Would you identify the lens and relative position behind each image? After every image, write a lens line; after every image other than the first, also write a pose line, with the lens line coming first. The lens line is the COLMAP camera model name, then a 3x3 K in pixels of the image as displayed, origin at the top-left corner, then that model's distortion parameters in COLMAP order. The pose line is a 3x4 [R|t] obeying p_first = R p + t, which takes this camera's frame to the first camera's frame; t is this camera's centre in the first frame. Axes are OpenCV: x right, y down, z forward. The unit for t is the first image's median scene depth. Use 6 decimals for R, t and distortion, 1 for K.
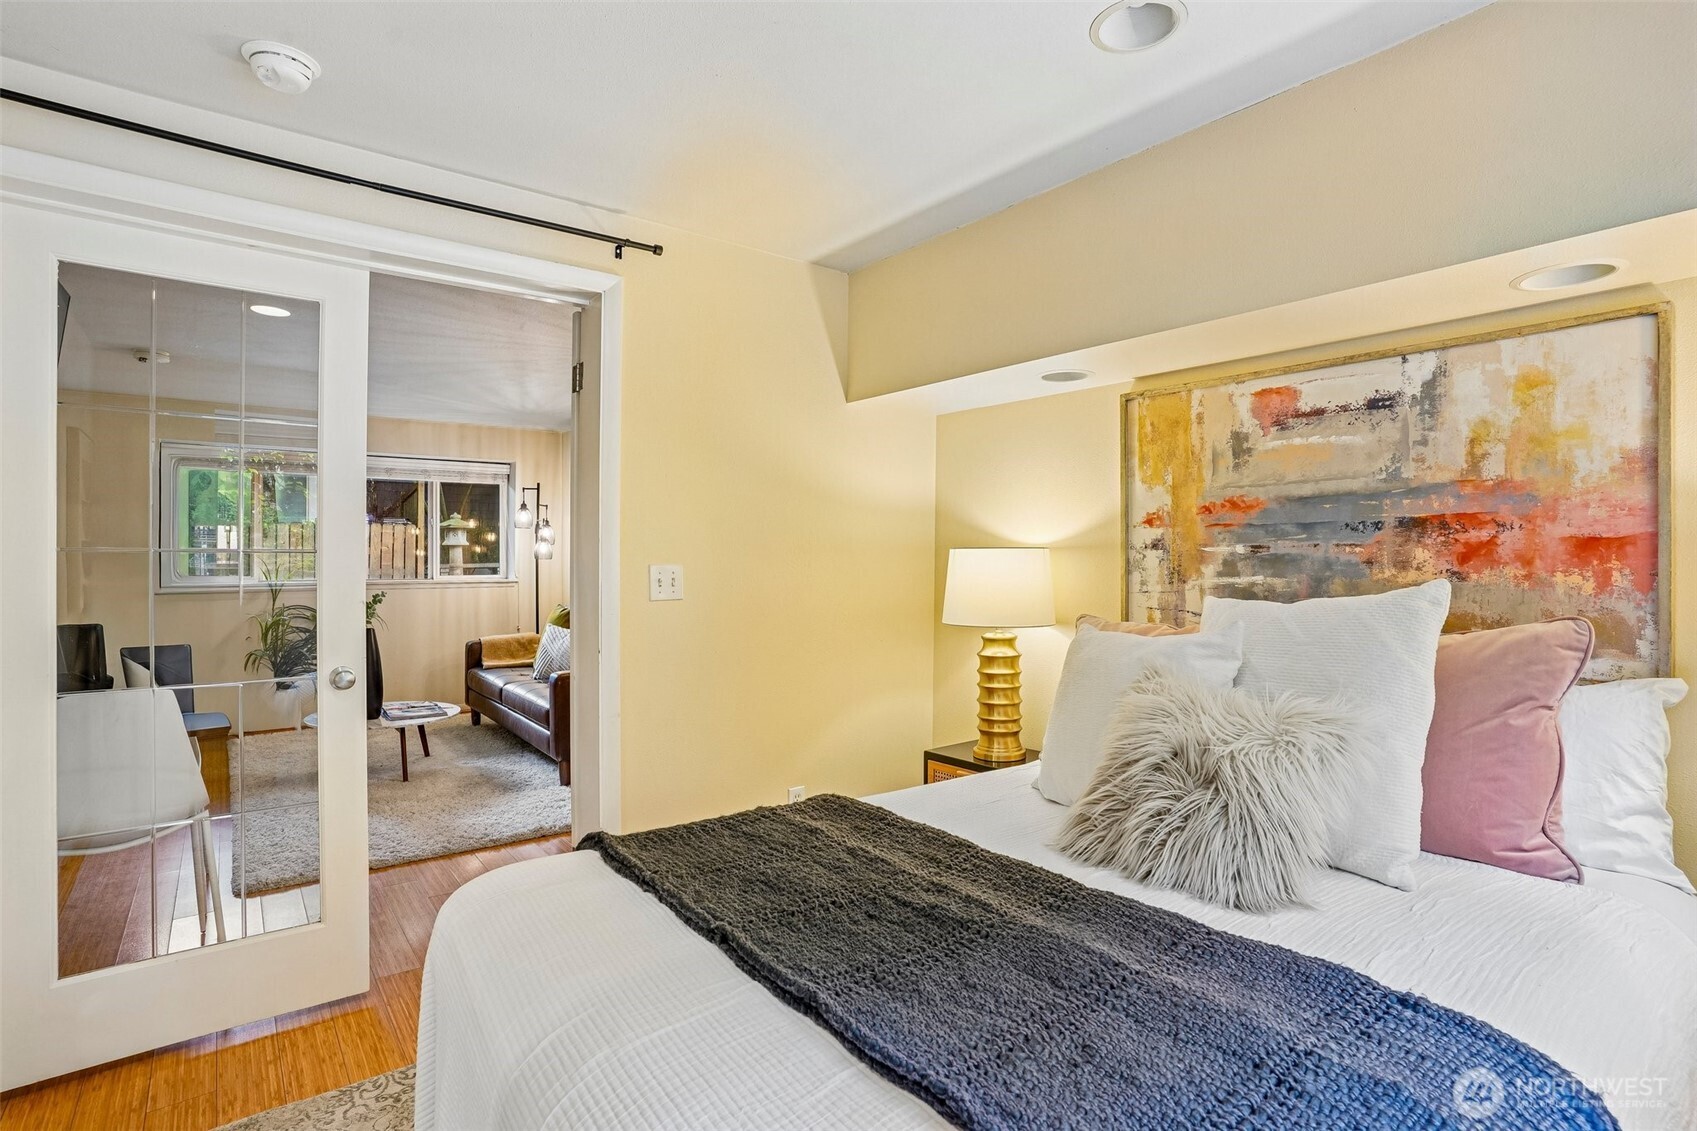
lens RADIAL K [[838.6, 0, 849.4], [0, 838.6, 570.5], [0, 0, 1]] dist [-0.078495, 0.030626]
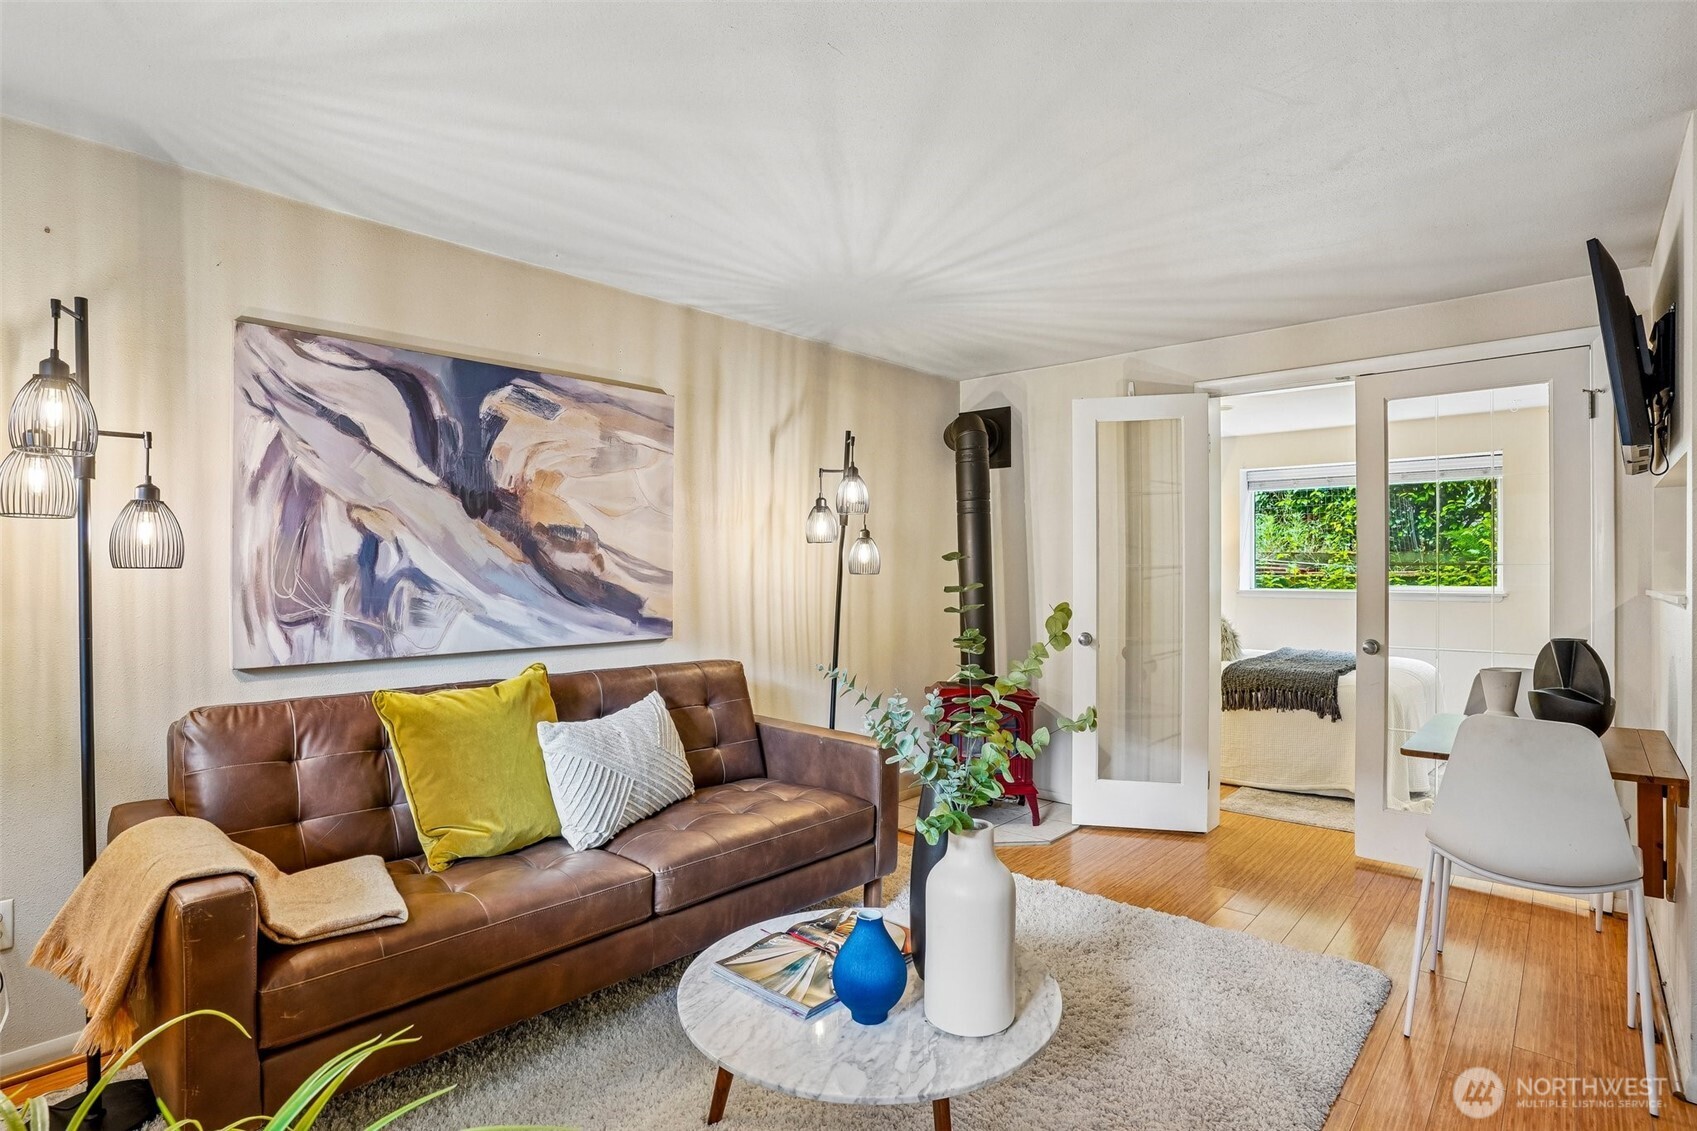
lens RADIAL K [[838.6, 0, 854.7], [0, 838.6, 568.0], [0, 0, 1]] dist [-0.078495, 0.030626]
pose [[-0.178691, -0.001517, 0.983904, -0.689029], [0.011486, 0.999927, 0.003627, -0.012013], [-0.983838, 0.011949, -0.178661, 0.793050]]
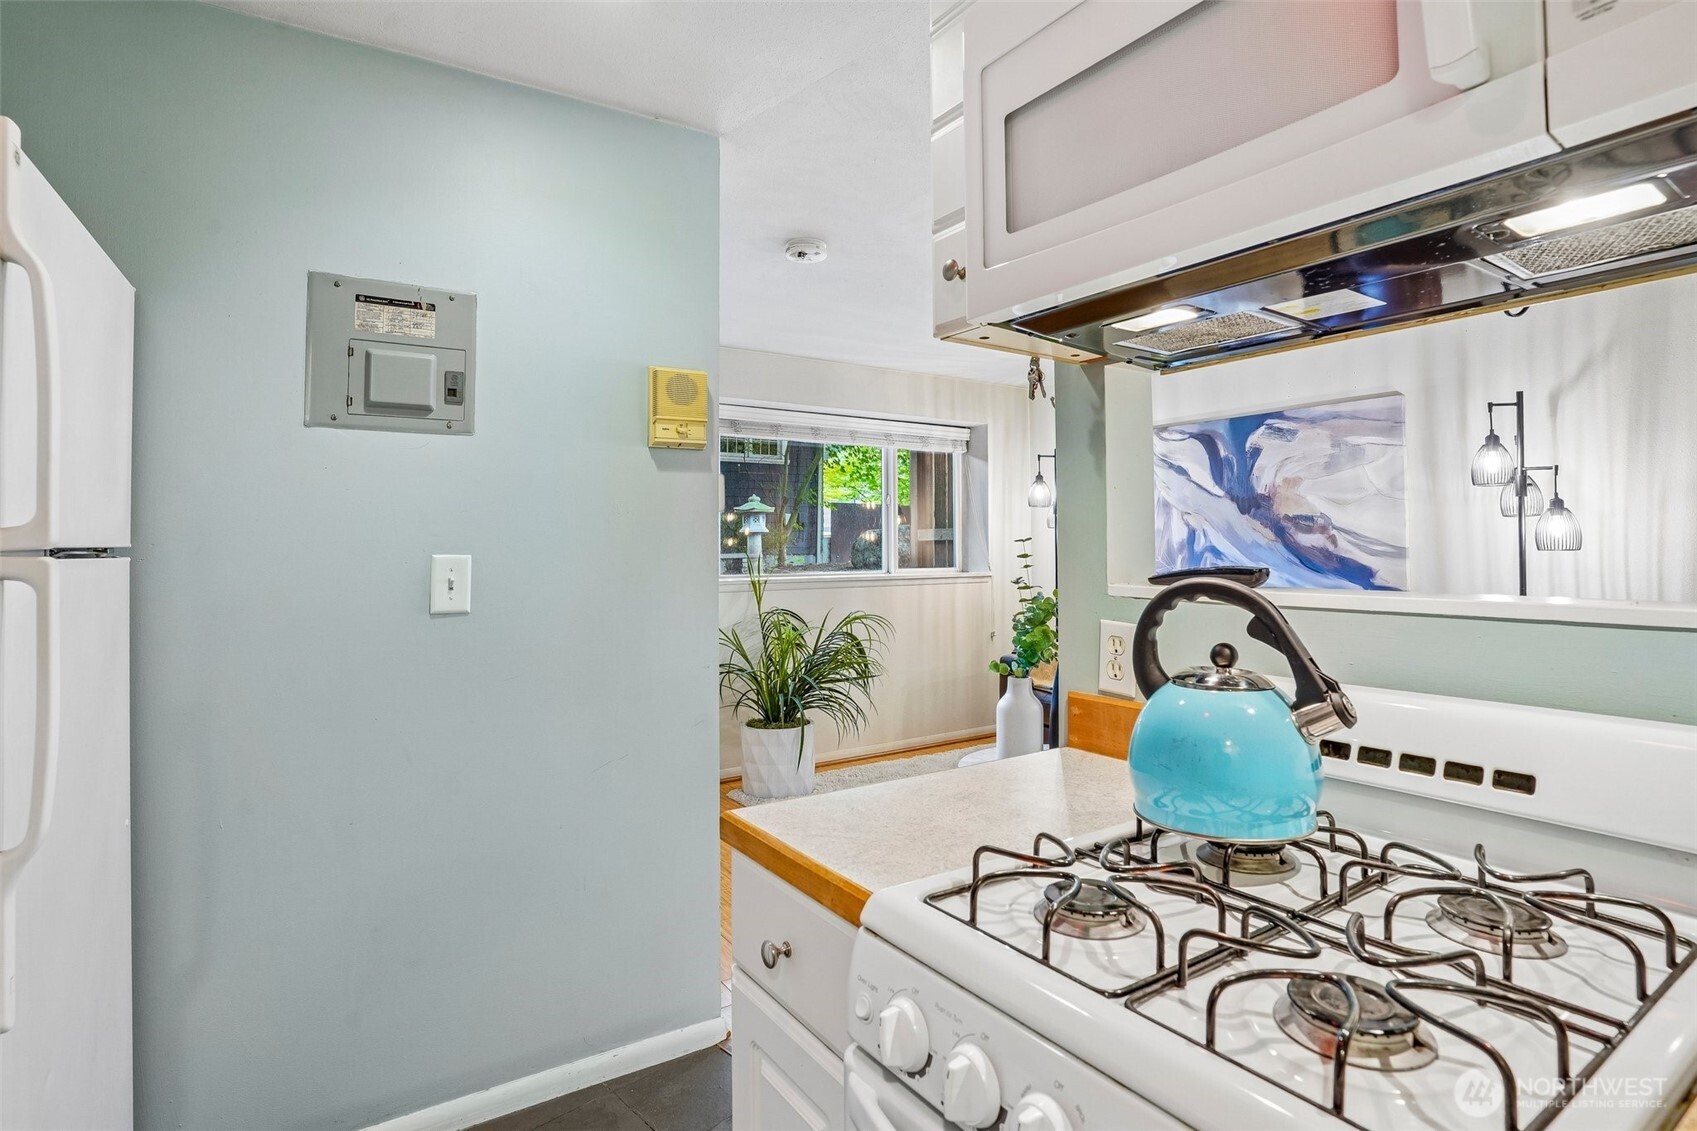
lens RADIAL K [[838.6, 0, 802.1], [0, 838.6, 551.1], [0, 0, 1]] dist [-0.078495, 0.030626]
pose [[0.992901, -0.003948, -0.118877, -0.517723], [0.002869, 0.999953, -0.009250, -0.002959], [0.118908, 0.008843, 0.992866, 0.195282]]
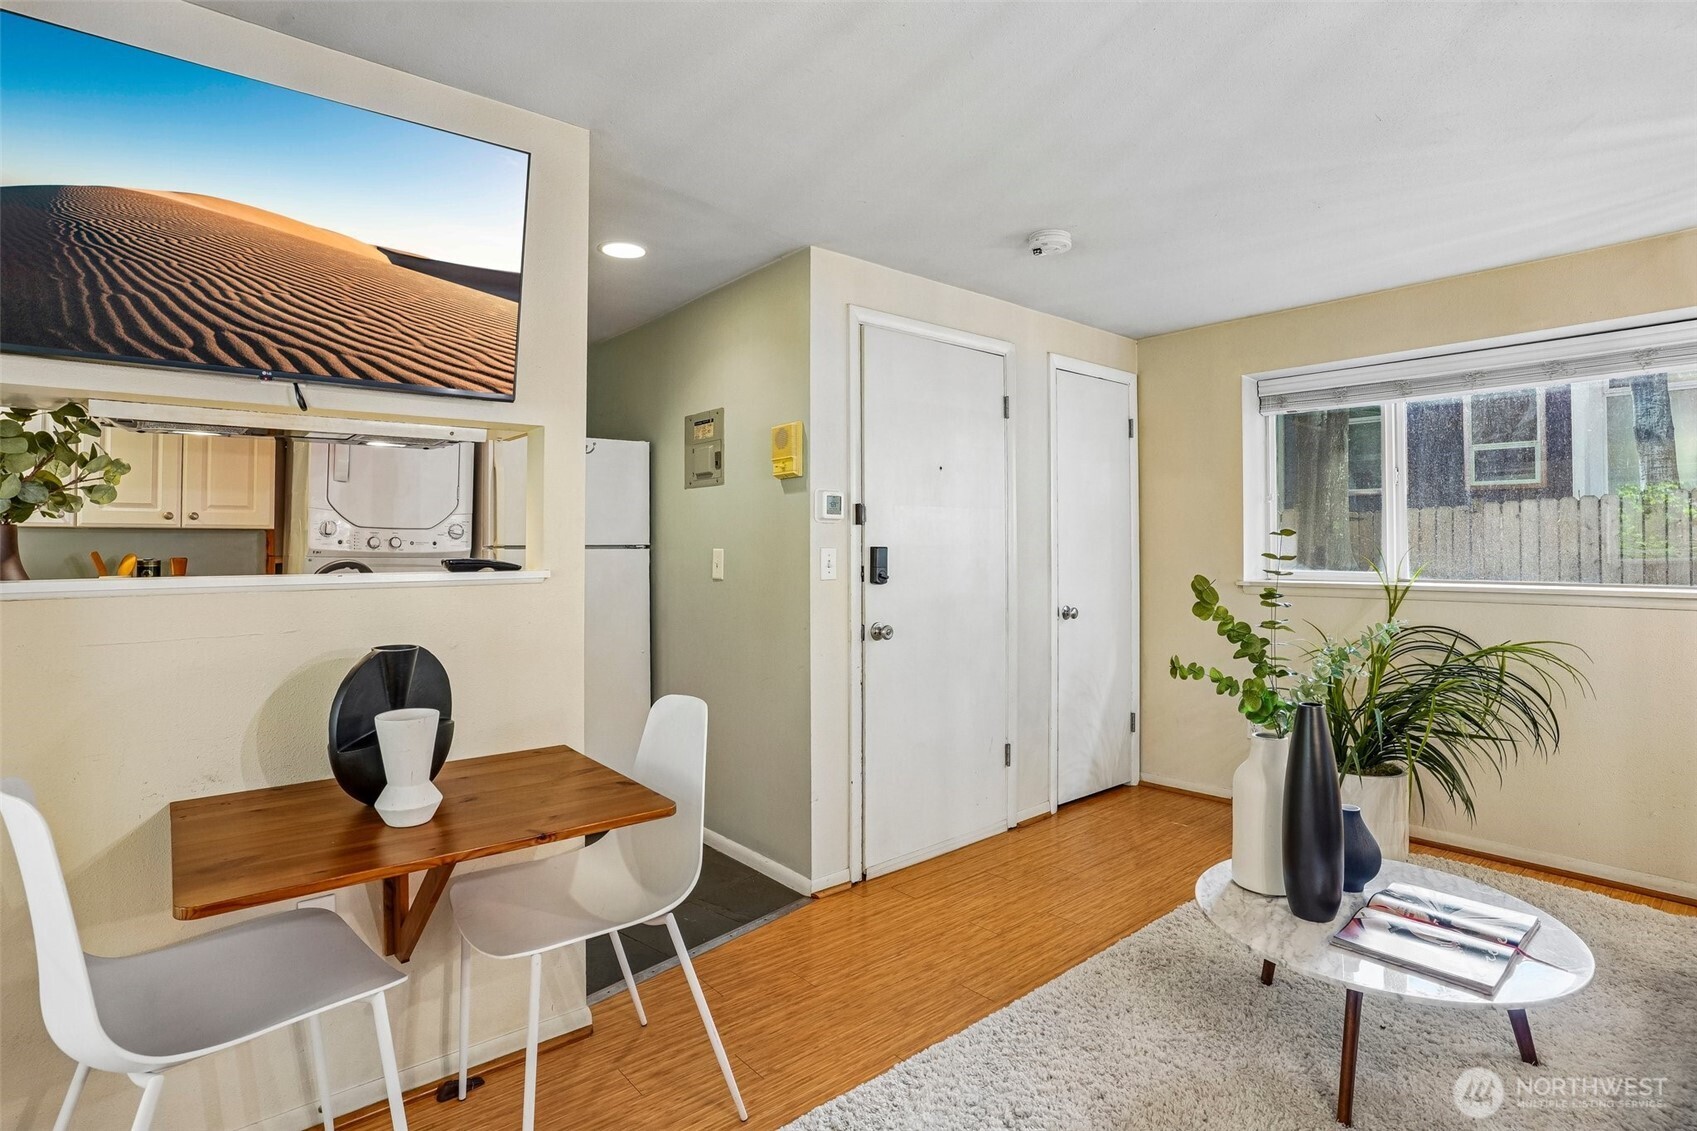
lens RADIAL K [[838.6, 0, 850.7], [0, 838.6, 528.0], [0, 0, 1]] dist [-0.078495, 0.030626]
pose [[0.035369, -0.023582, -0.999096, -0.120446], [-0.011867, 0.999641, -0.024014, -0.006029], [0.999304, 0.012705, 0.035076, 0.533471]]
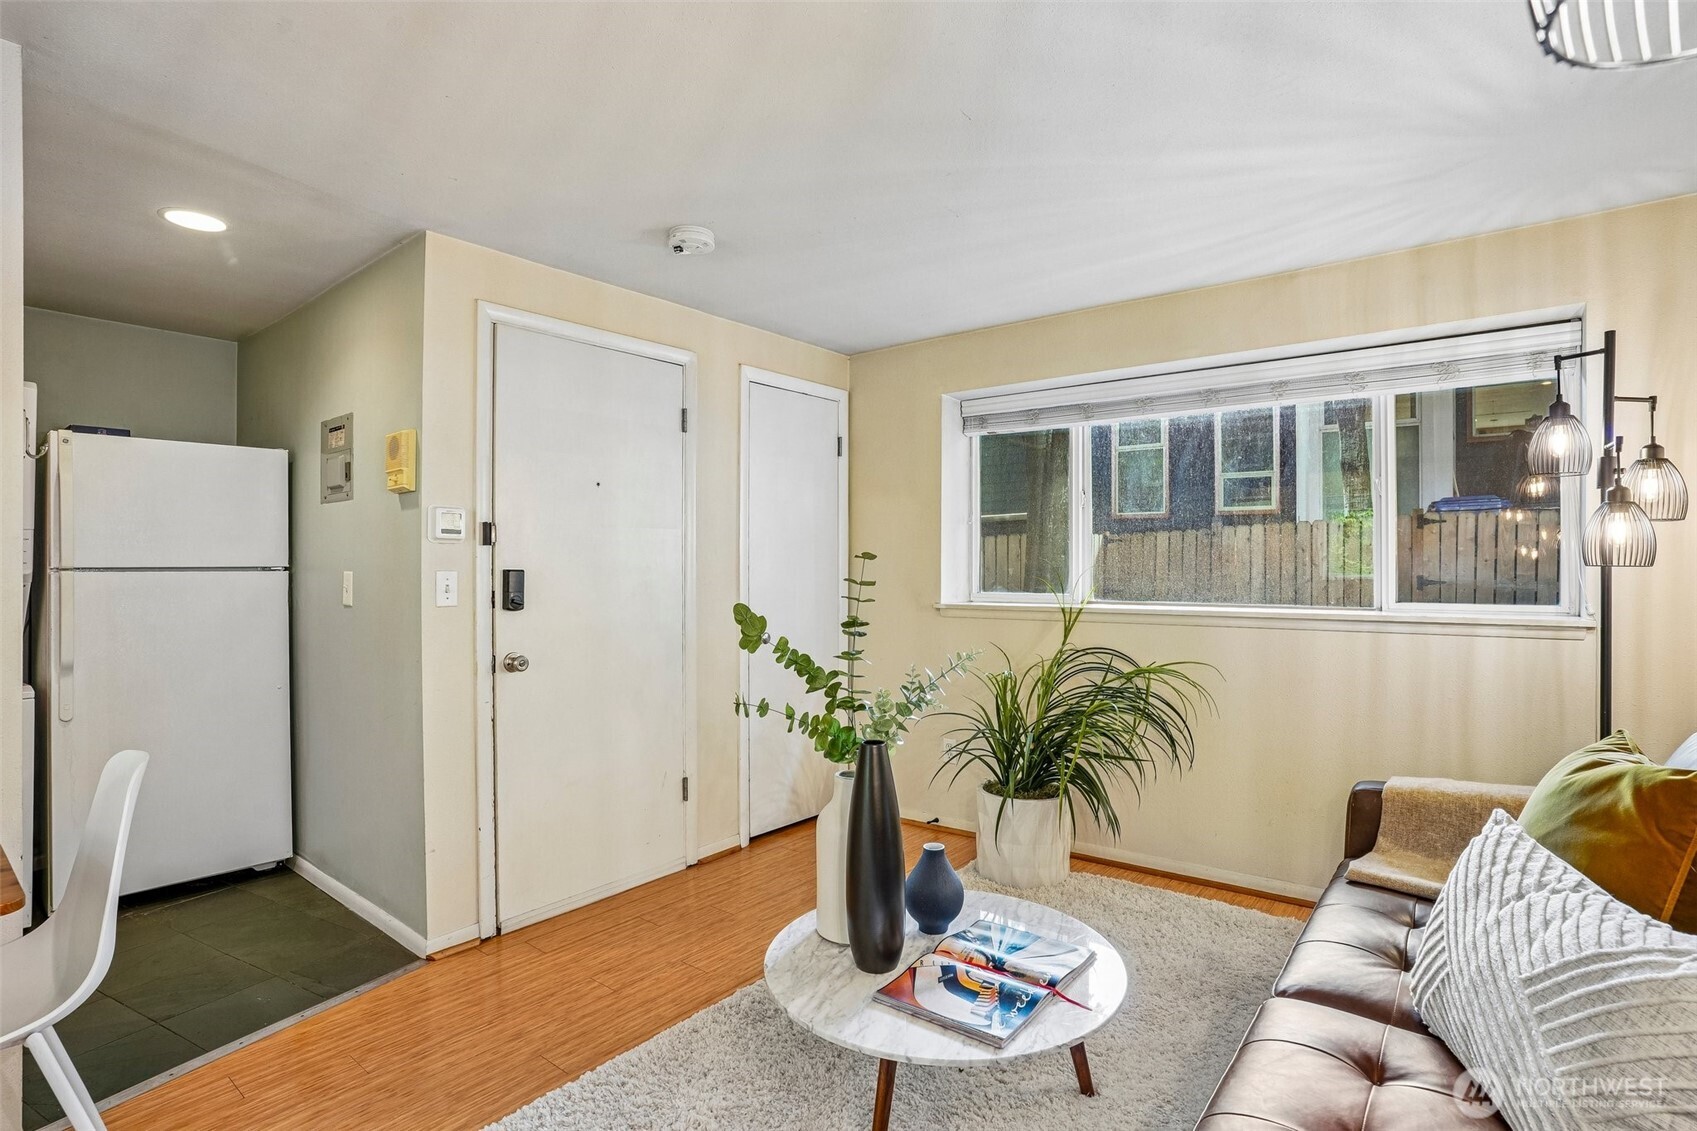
lens RADIAL K [[838.6, 0, 848.0], [0, 838.6, 562.5], [0, 0, 1]] dist [-0.078495, 0.030626]
pose [[0.232396, -0.004559, -0.972611, -0.140907], [-0.011586, 0.999905, -0.007456, -0.009443], [0.972552, 0.013001, 0.232321, 0.638437]]
